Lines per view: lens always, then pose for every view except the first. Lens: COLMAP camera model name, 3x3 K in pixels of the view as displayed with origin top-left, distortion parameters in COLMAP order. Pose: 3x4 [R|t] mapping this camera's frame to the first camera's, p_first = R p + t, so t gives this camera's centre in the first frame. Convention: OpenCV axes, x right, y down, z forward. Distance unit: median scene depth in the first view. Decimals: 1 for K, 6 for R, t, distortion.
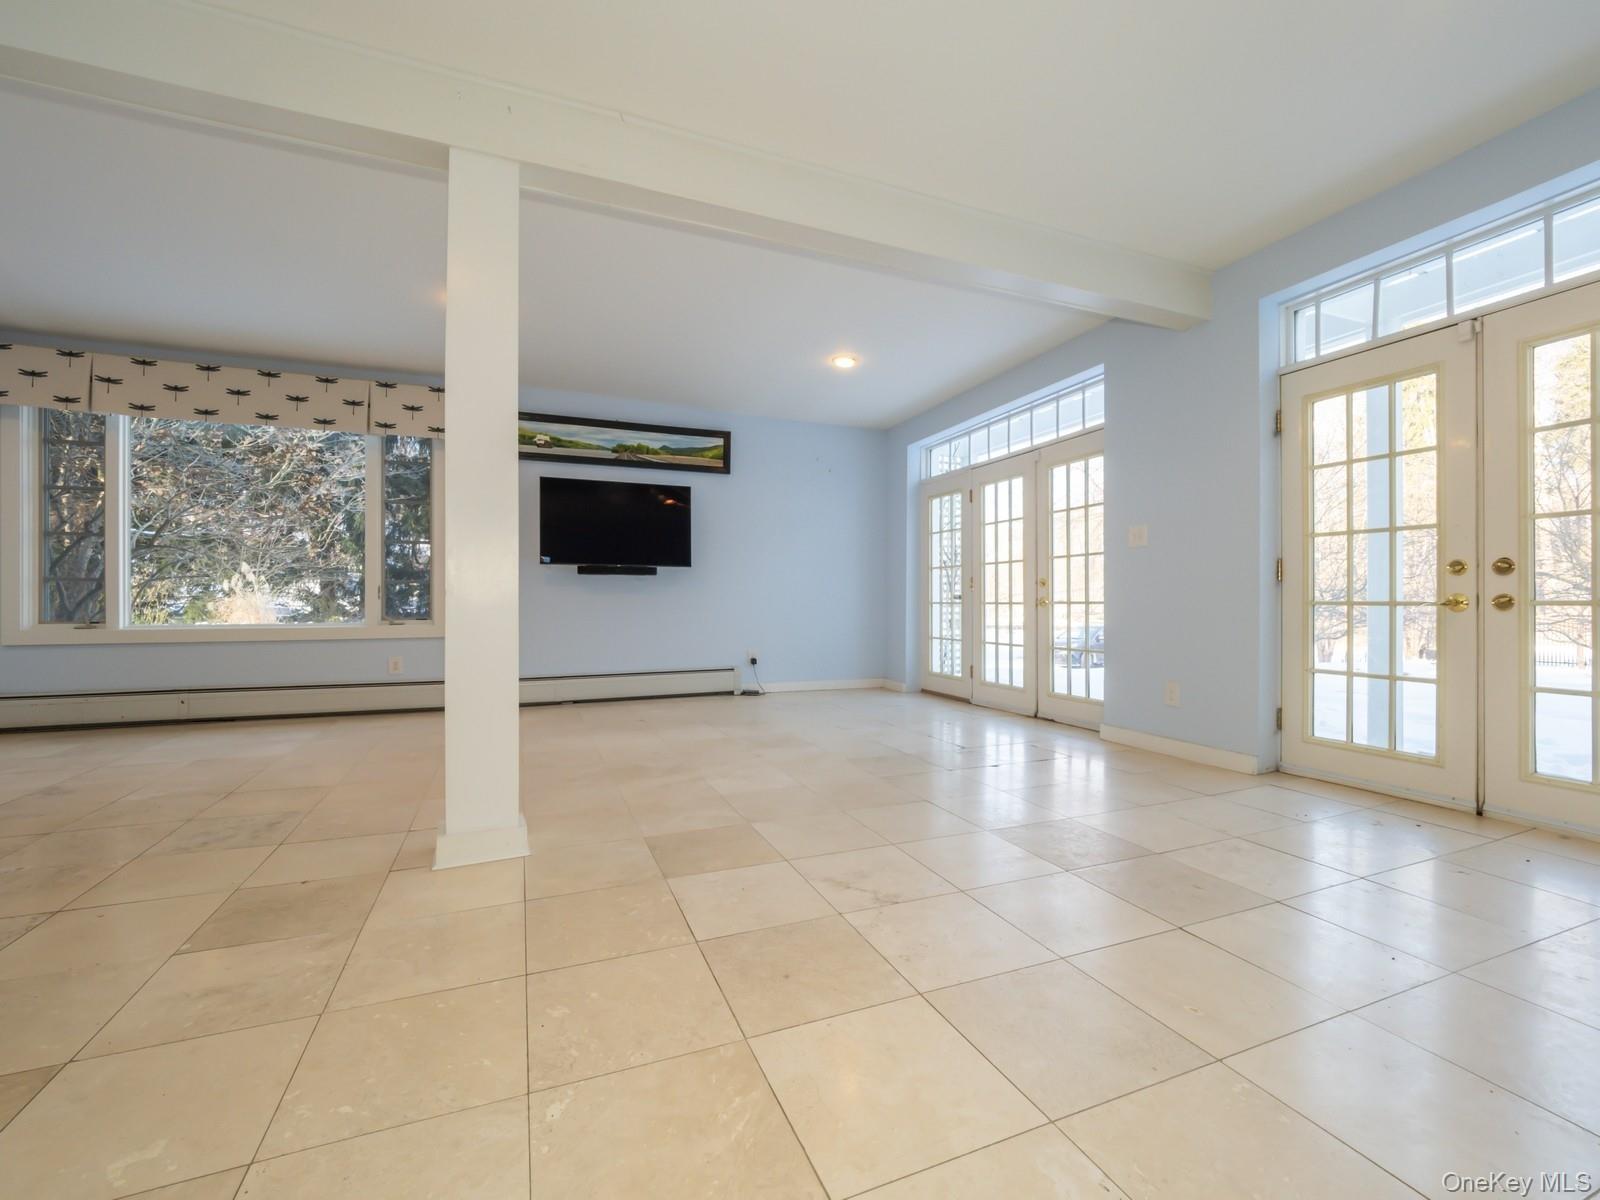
lens RADIAL K [[684.3, 0, 797.5], [0, 684.3, 602.0], [0, 0, 1]] dist [-0.009506, 0.000653]
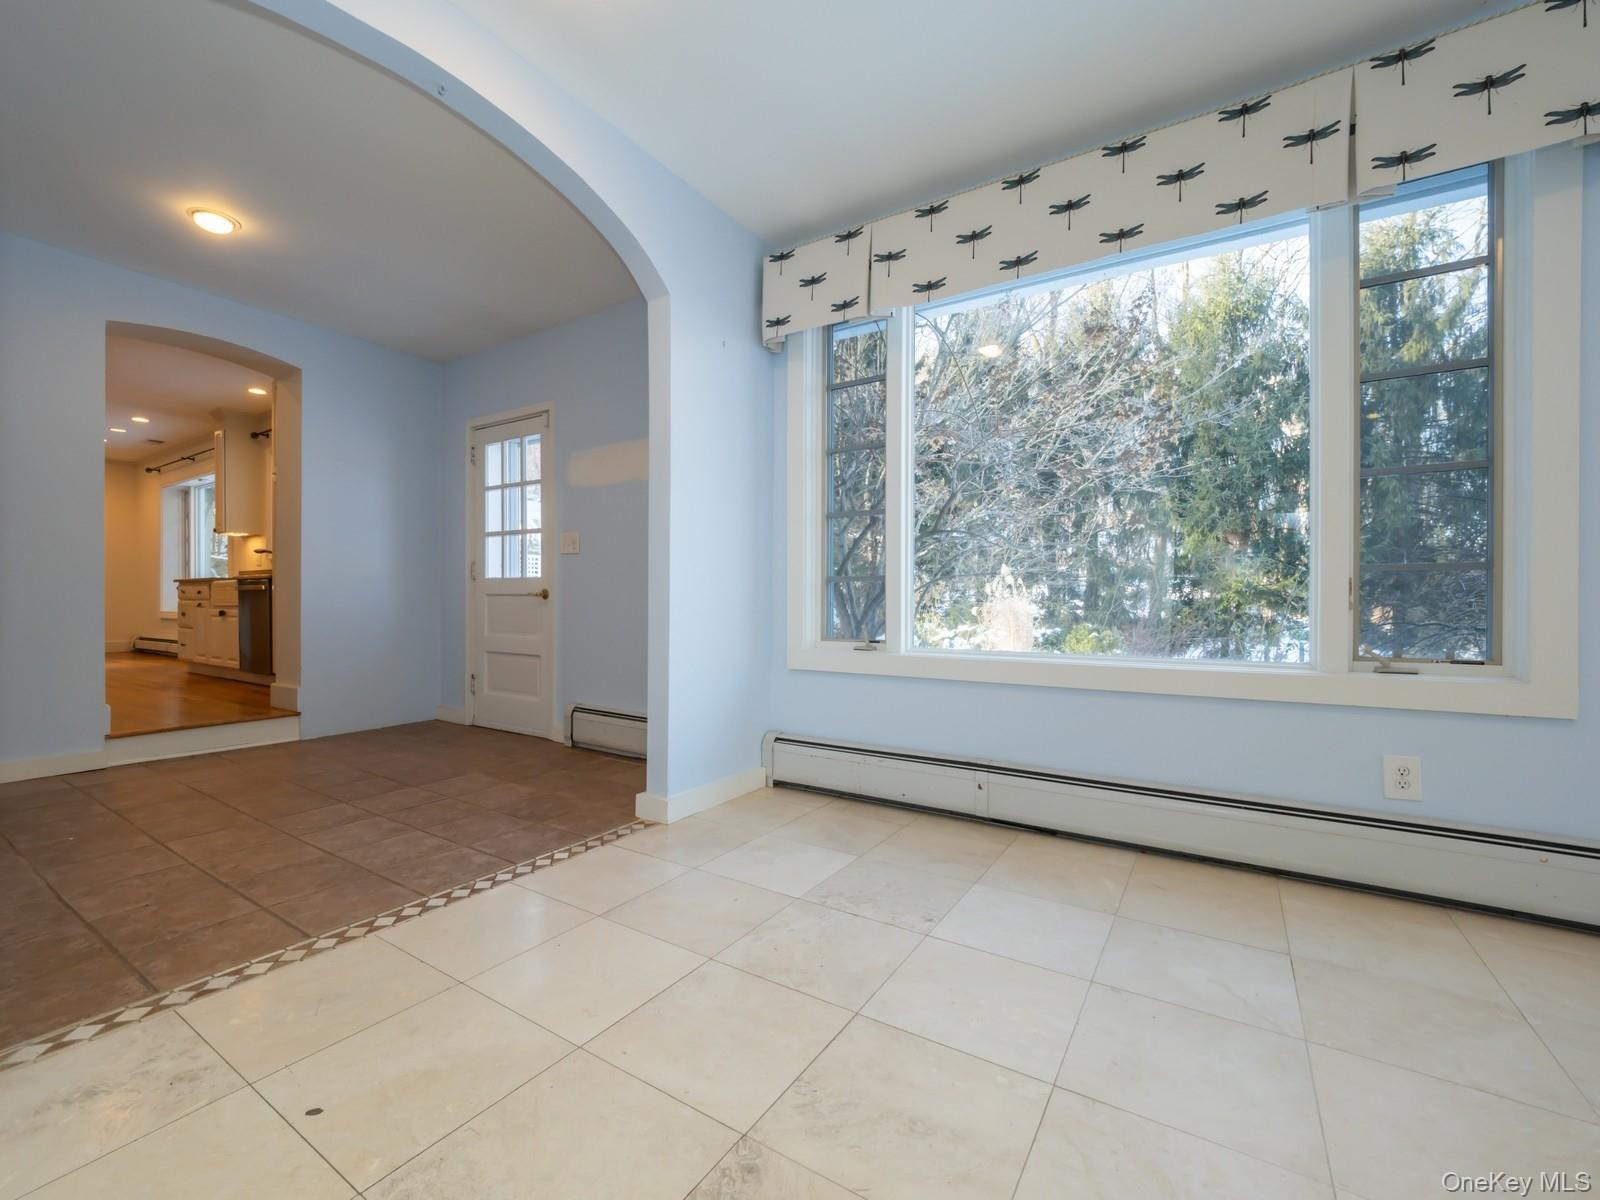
lens RADIAL K [[684.3, 0, 786.7], [0, 684.3, 605.6], [0, 0, 1]] dist [-0.009506, 0.000653]
pose [[0.572220, 0.006031, -0.820078, -0.458112], [-0.005864, 0.999977, 0.003262, -0.005587], [0.820079, 0.002943, 0.572243, 0.466038]]
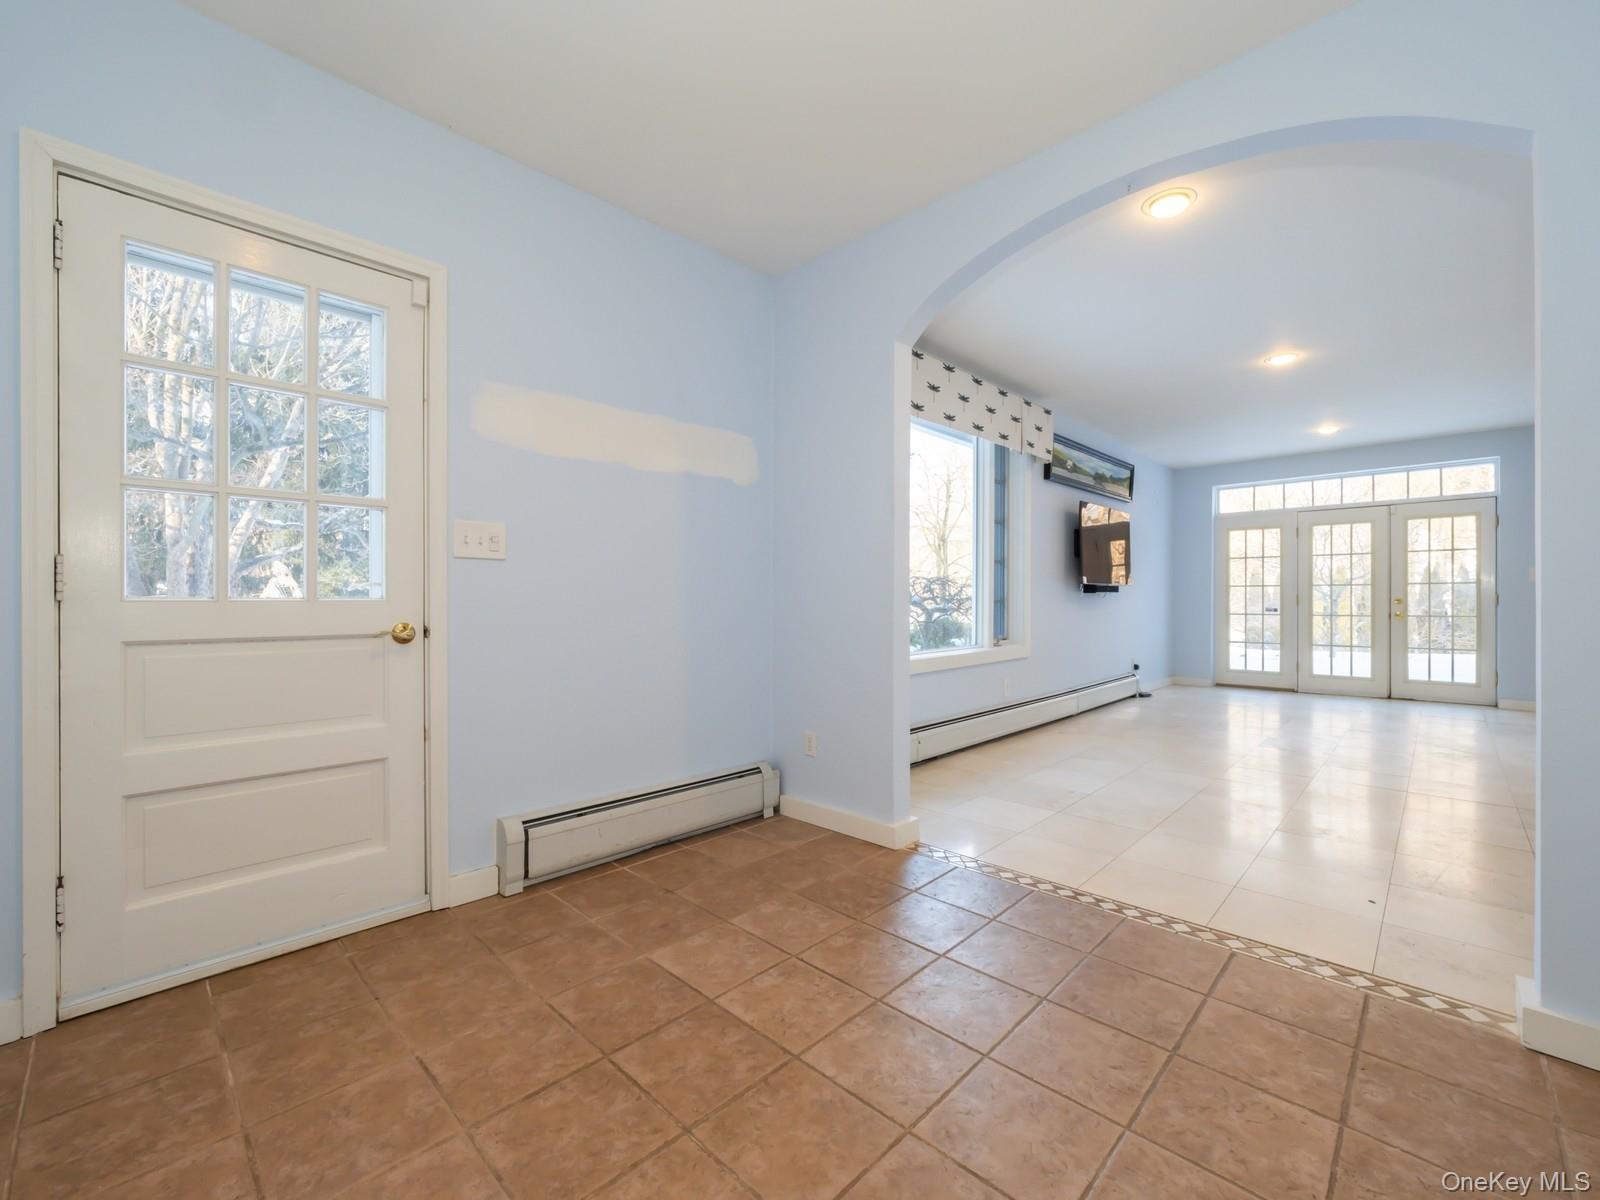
lens RADIAL K [[684.3, 0, 797.6], [0, 684.3, 596.1], [0, 0, 1]] dist [-0.009506, 0.000653]
pose [[0.908853, 0.000027, 0.417116, -1.227299], [-0.000864, 0.999998, 0.001818, -0.037603], [-0.417115, -0.002013, 0.908852, 0.228689]]
